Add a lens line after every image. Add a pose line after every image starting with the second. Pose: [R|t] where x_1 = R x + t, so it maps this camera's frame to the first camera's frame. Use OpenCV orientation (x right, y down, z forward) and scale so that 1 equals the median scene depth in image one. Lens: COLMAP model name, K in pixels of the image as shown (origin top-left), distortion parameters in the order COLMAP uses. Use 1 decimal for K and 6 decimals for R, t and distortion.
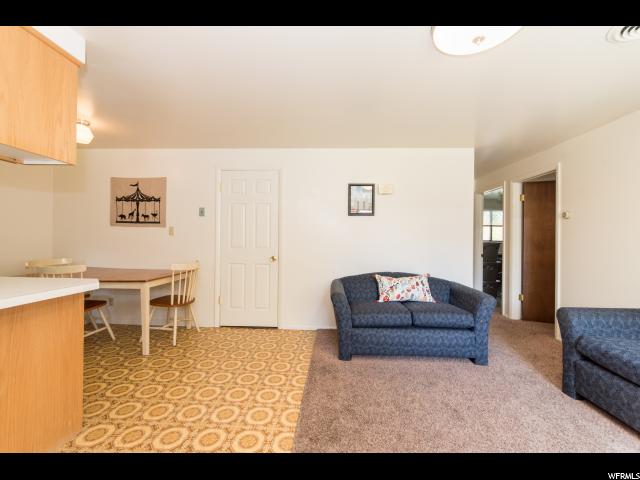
lens RADIAL K [[271.7, 0, 320.9], [0, 271.7, 240.9], [0, 0, 1]] dist [0.000022, -0.000368]
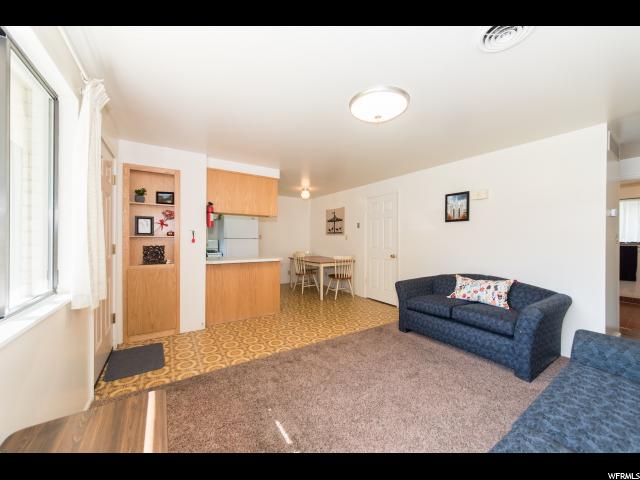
lens RADIAL K [[257.2, 0, 318.8], [0, 257.2, 240.1], [0, 0, 1]] dist [0.001355, 0.000039]
pose [[0.551450, -0.004034, -0.834198, 0.816482], [-0.003434, 0.999969, -0.007106, -0.008101], [0.834201, 0.006783, 0.551419, -0.057037]]
